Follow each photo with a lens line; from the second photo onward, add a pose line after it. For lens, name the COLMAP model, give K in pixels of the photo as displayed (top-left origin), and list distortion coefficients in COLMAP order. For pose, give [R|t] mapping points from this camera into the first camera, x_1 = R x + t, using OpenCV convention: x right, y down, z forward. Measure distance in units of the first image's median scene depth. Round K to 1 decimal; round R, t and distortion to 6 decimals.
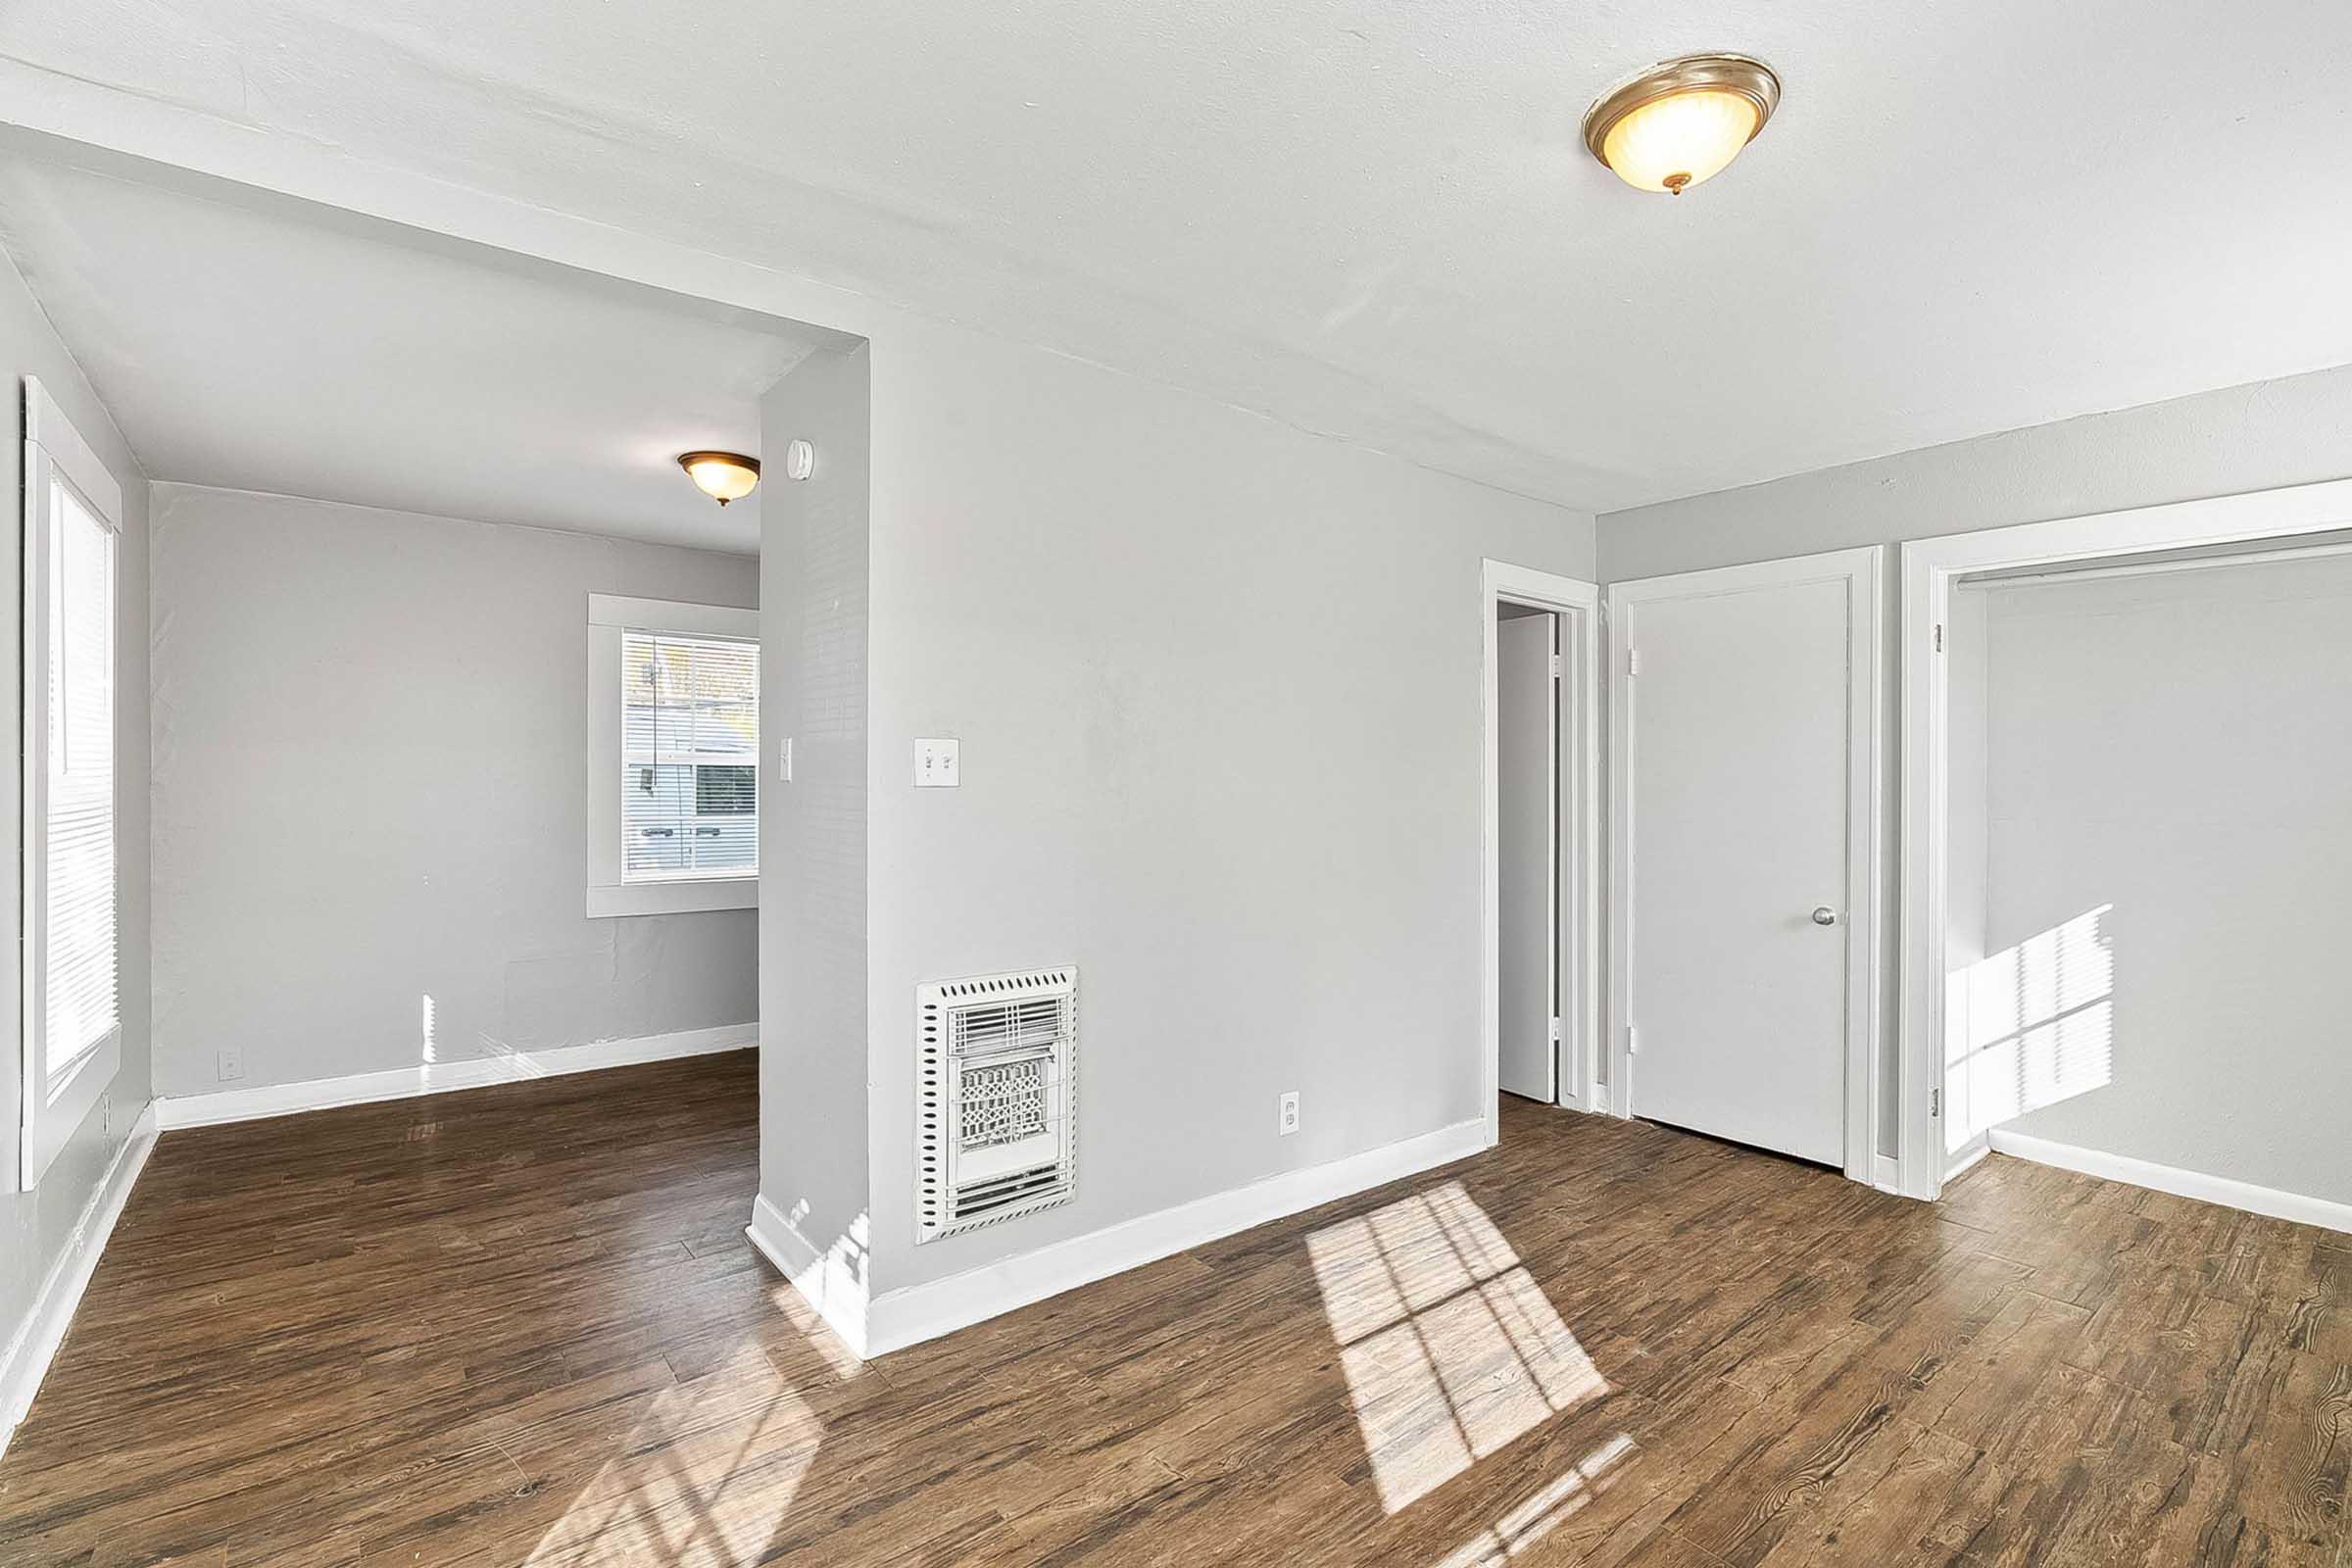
lens RADIAL K [[1059.2, 0, 1173.8], [0, 1059.2, 781.6], [0, 0, 1]] dist [-0.014862, 0.005851]
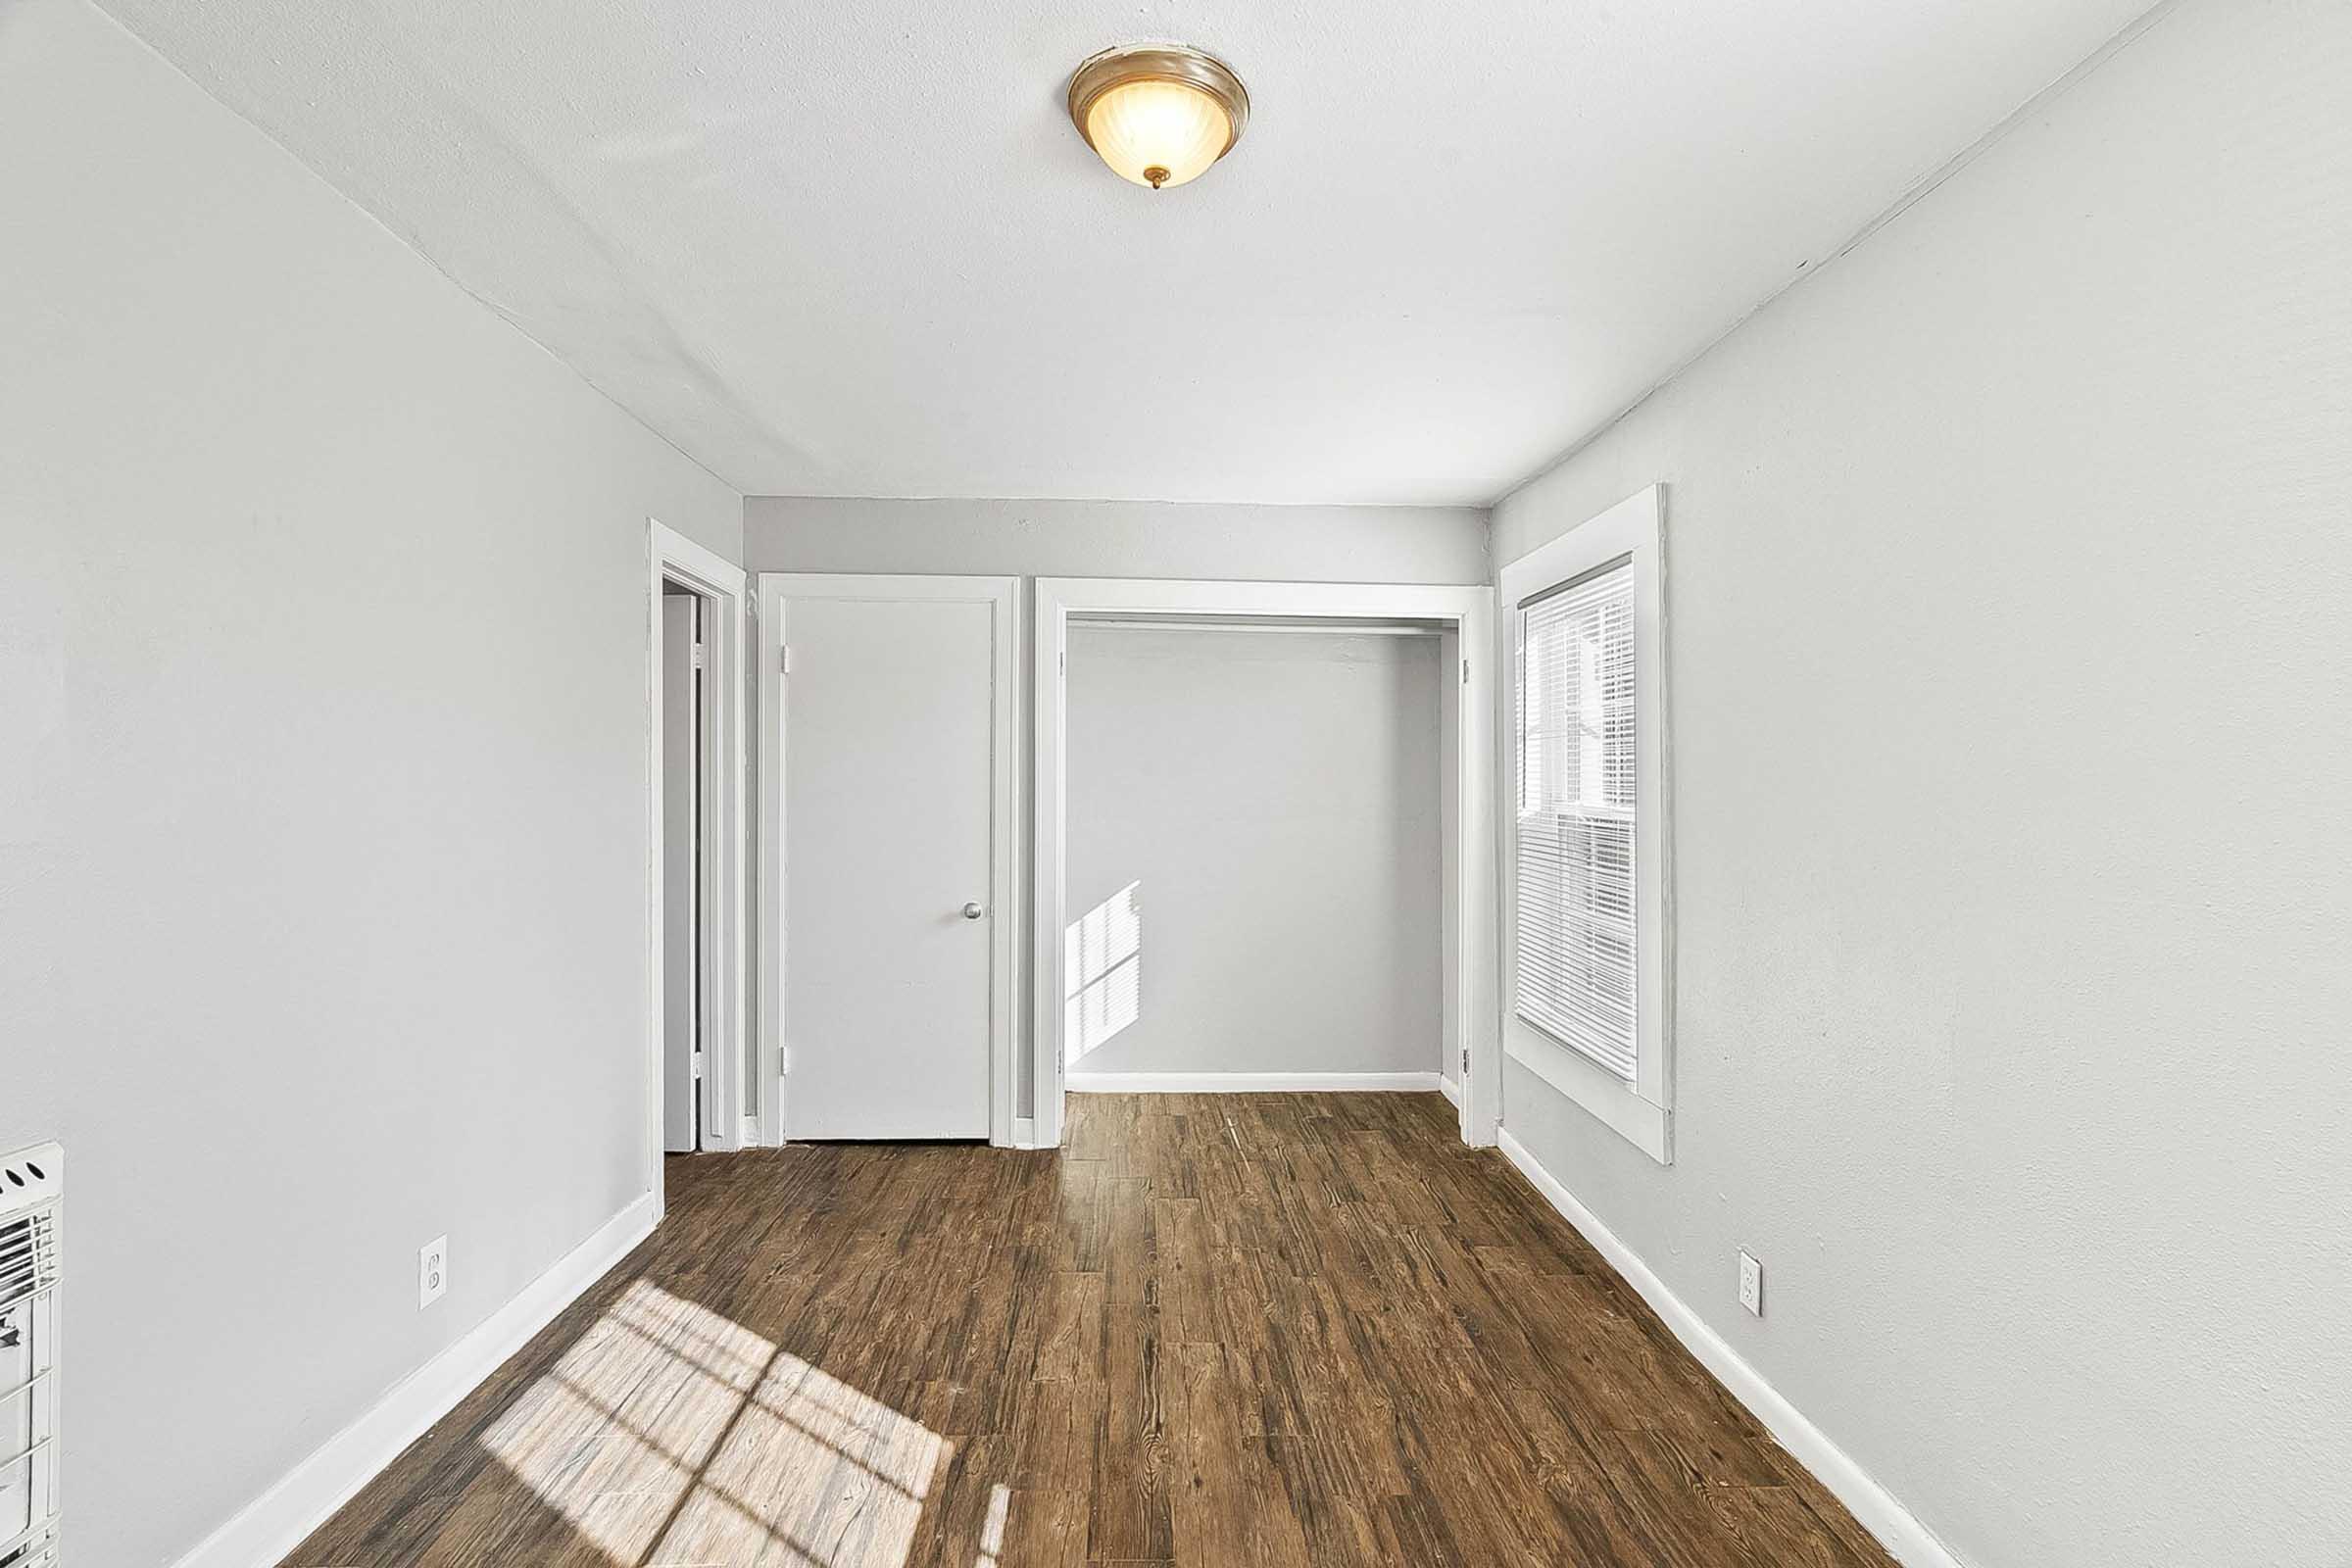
lens RADIAL K [[1059.2, 0, 1173.8], [0, 1059.2, 781.6], [0, 0, 1]] dist [-0.014862, 0.005851]
pose [[0.593218, 0.003200, 0.805036, -0.157449], [-0.001051, 0.999994, -0.003200, -0.002151], [-0.805041, 0.001052, 0.593218, 0.213480]]
